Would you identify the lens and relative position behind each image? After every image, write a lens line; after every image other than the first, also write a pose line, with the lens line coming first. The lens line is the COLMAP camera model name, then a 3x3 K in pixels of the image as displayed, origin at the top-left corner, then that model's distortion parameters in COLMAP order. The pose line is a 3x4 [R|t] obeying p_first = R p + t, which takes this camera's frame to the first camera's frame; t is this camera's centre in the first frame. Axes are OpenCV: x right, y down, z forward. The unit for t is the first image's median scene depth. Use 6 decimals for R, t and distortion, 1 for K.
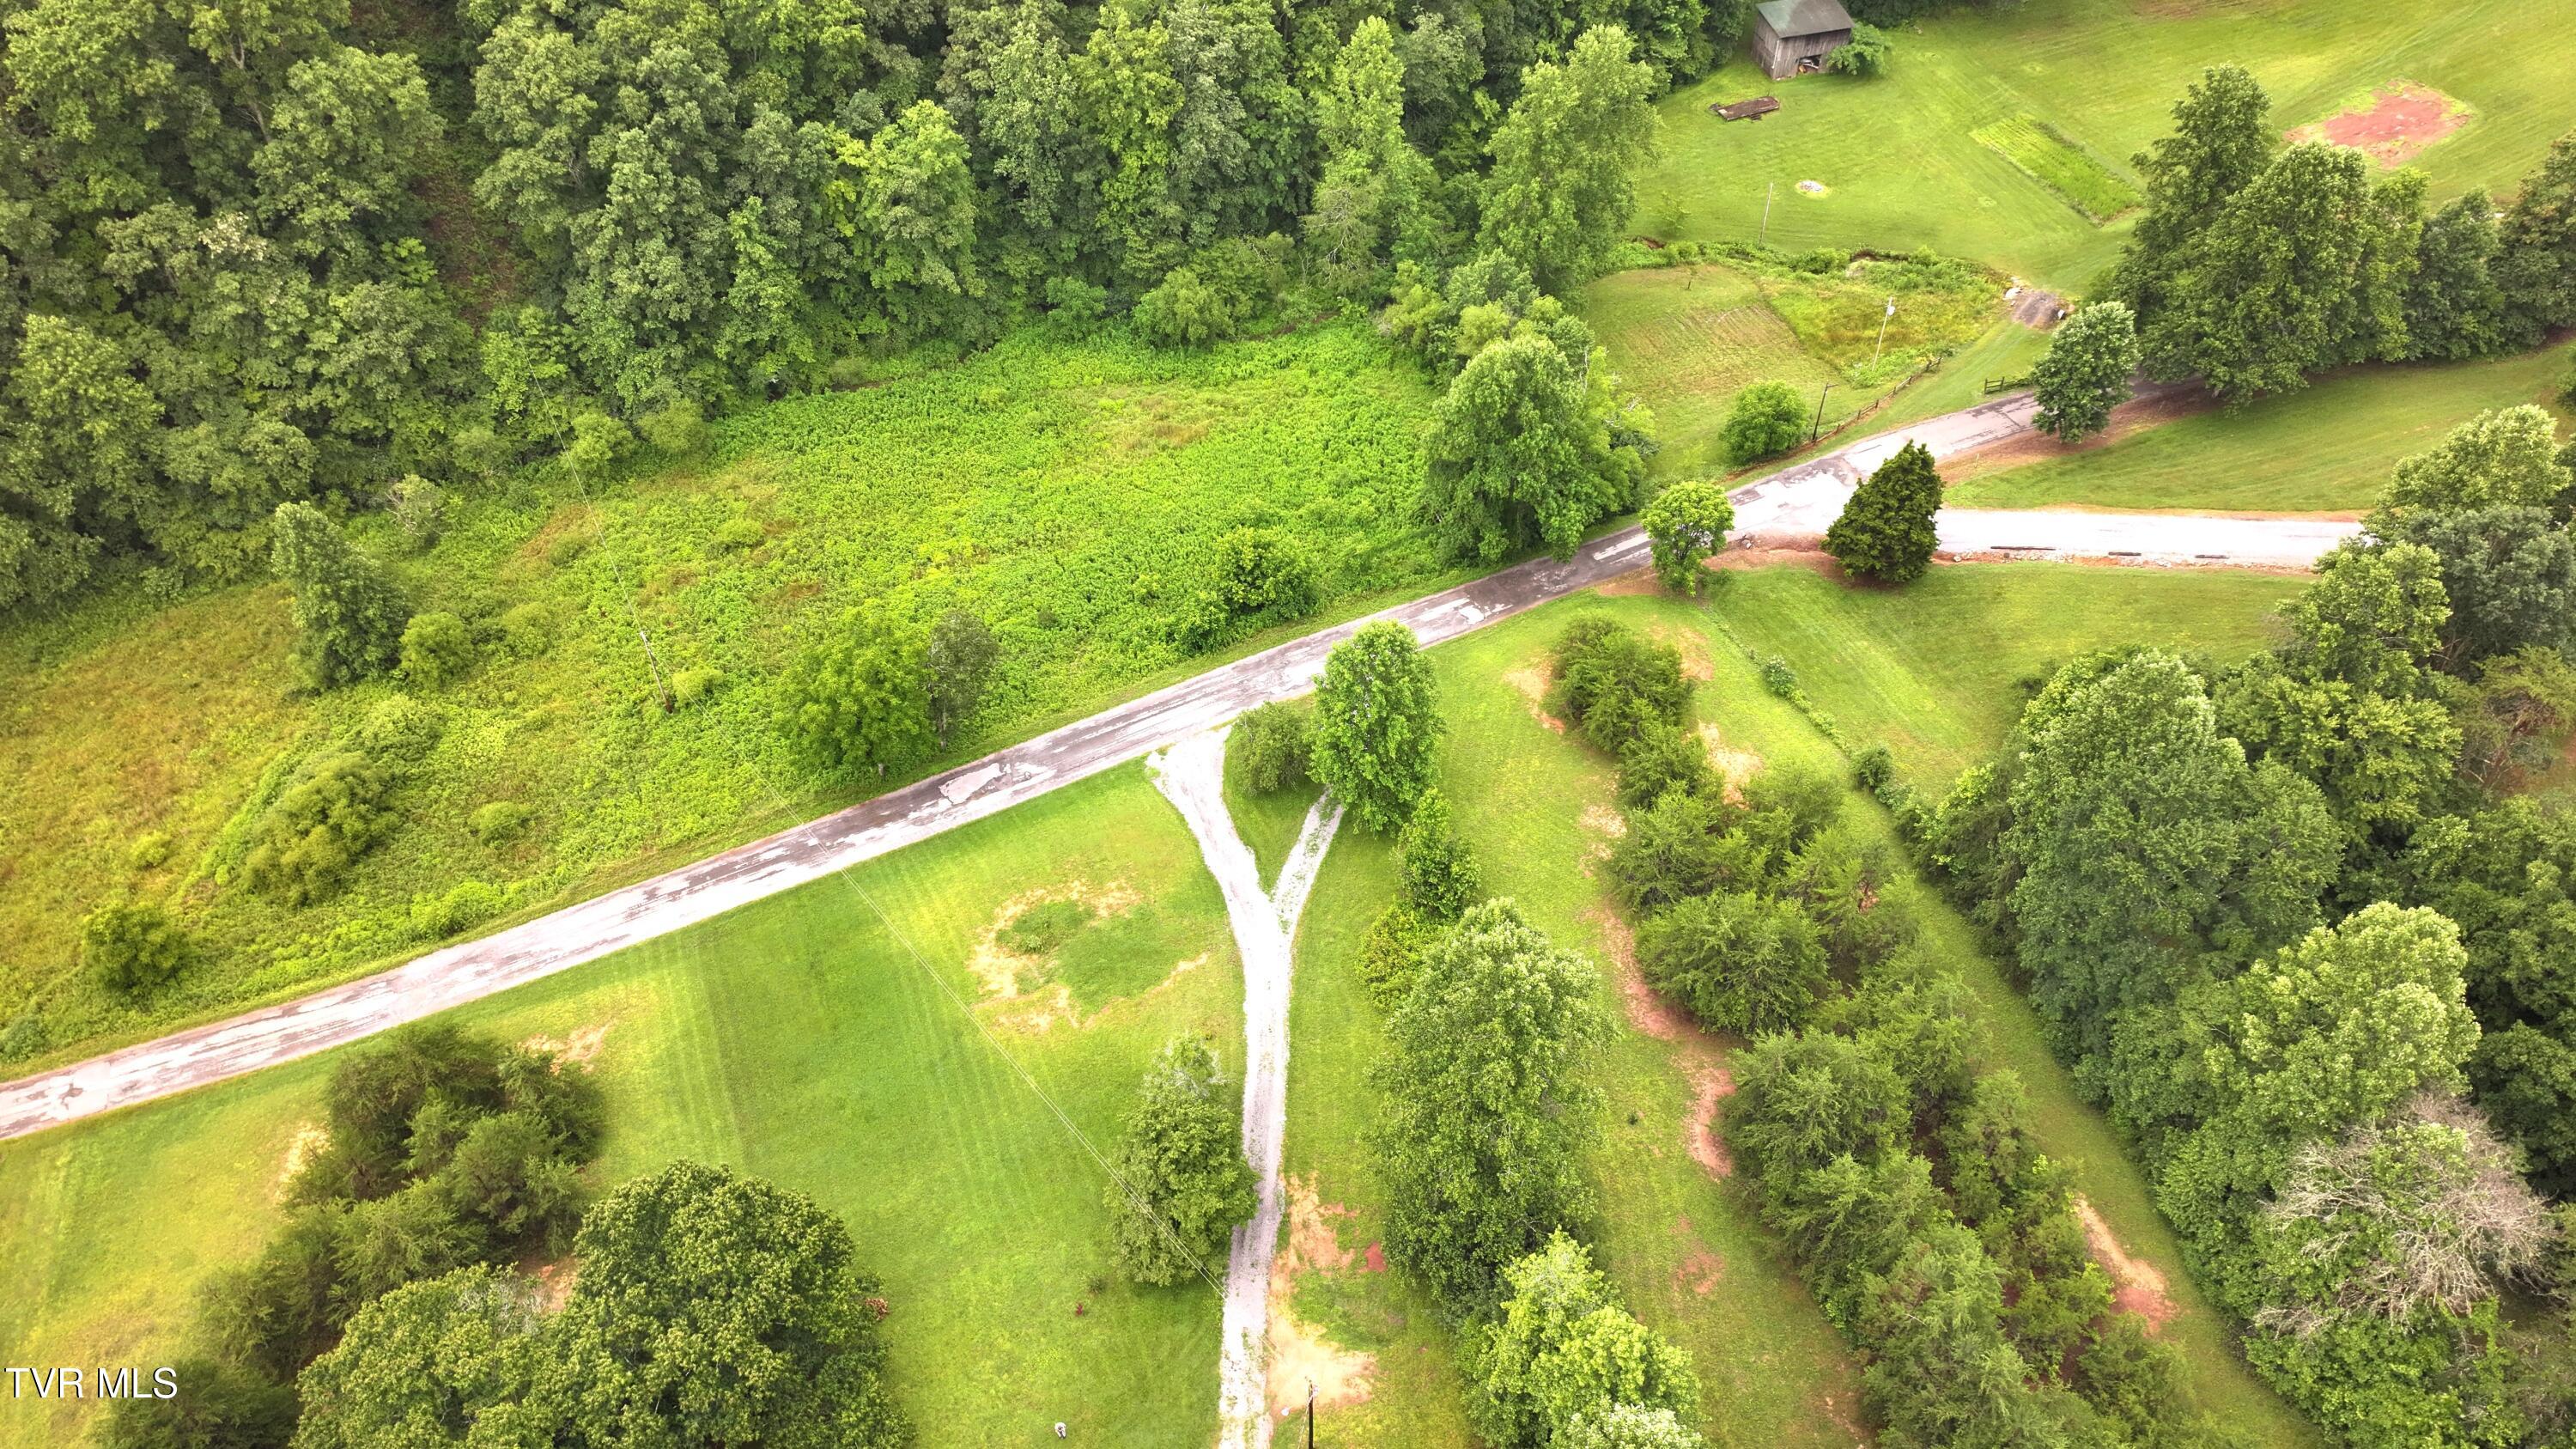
lens RADIAL K [[1810.4, 0, 1302.9], [0, 1810.4, 716.7], [0, 0, 1]] dist [-0.002610, 0.013115]
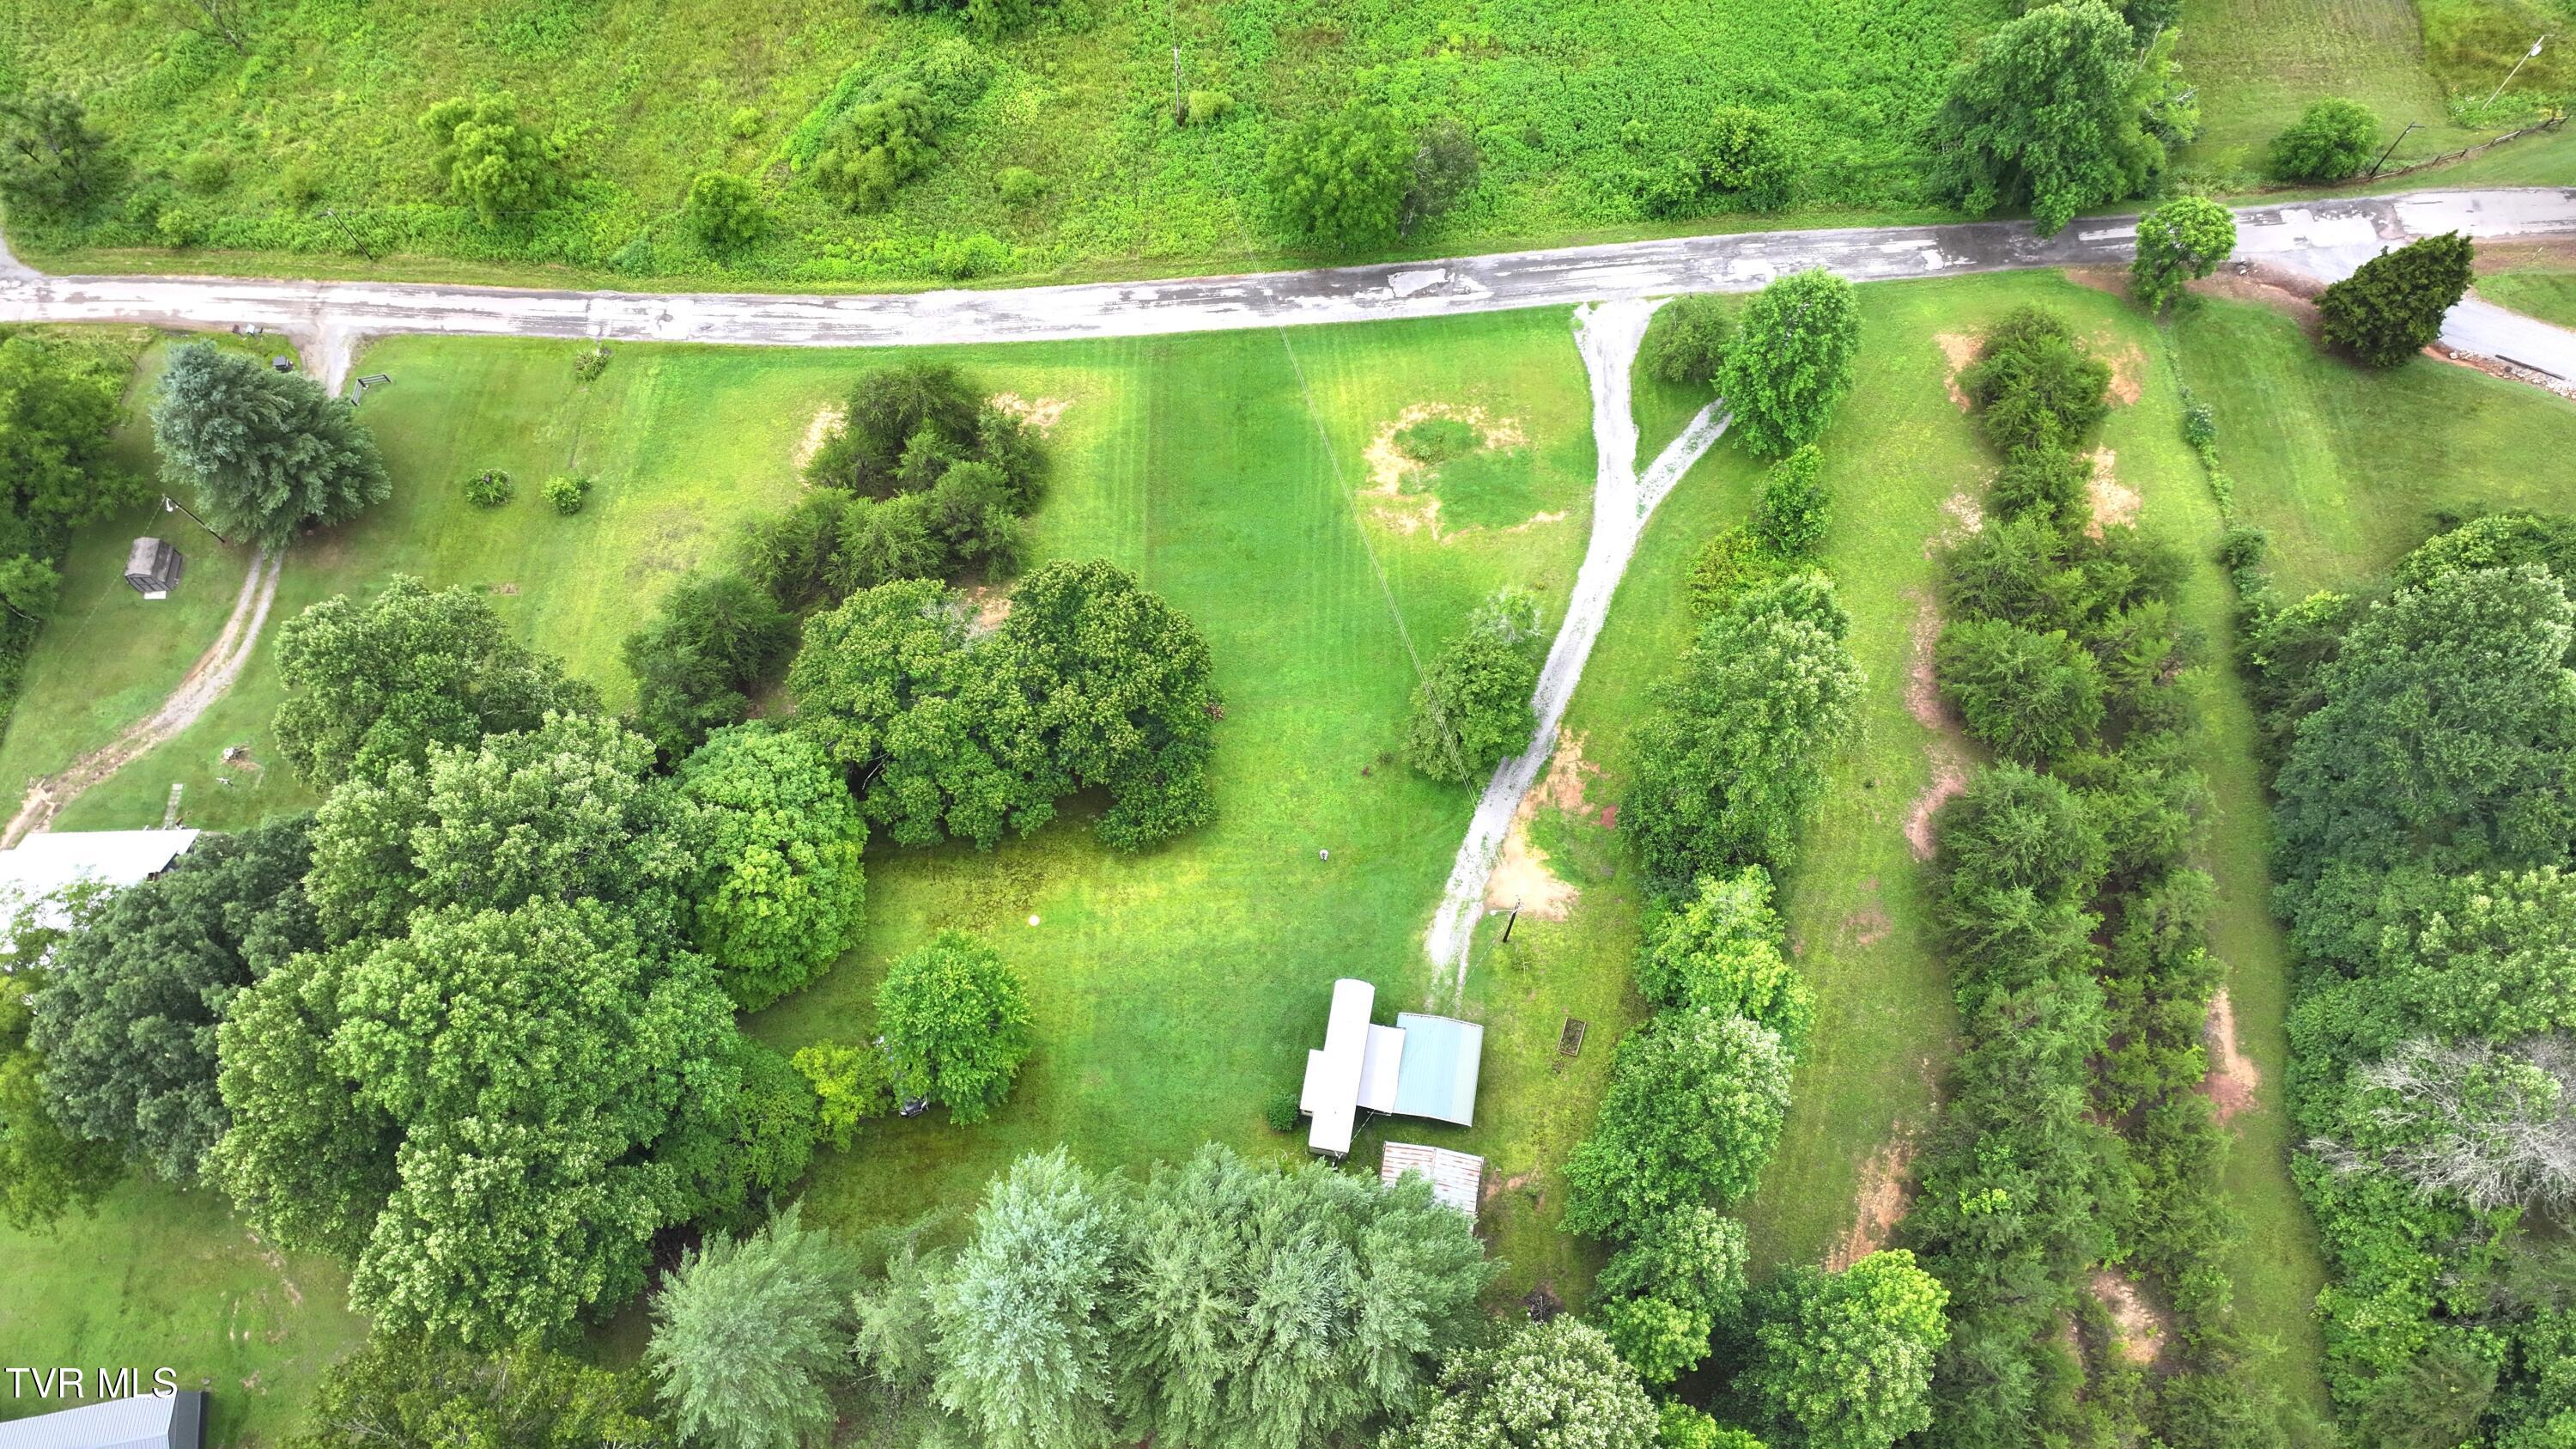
lens RADIAL K [[1810.4, 0, 1302.9], [0, 1810.4, 716.7], [0, 0, 1]] dist [-0.002610, 0.013115]
pose [[0.927293, 0.346372, -0.141963, -0.000658], [-0.279989, 0.893486, 0.351125, -0.101616], [0.248462, -0.285848, 0.925504, -0.114007]]
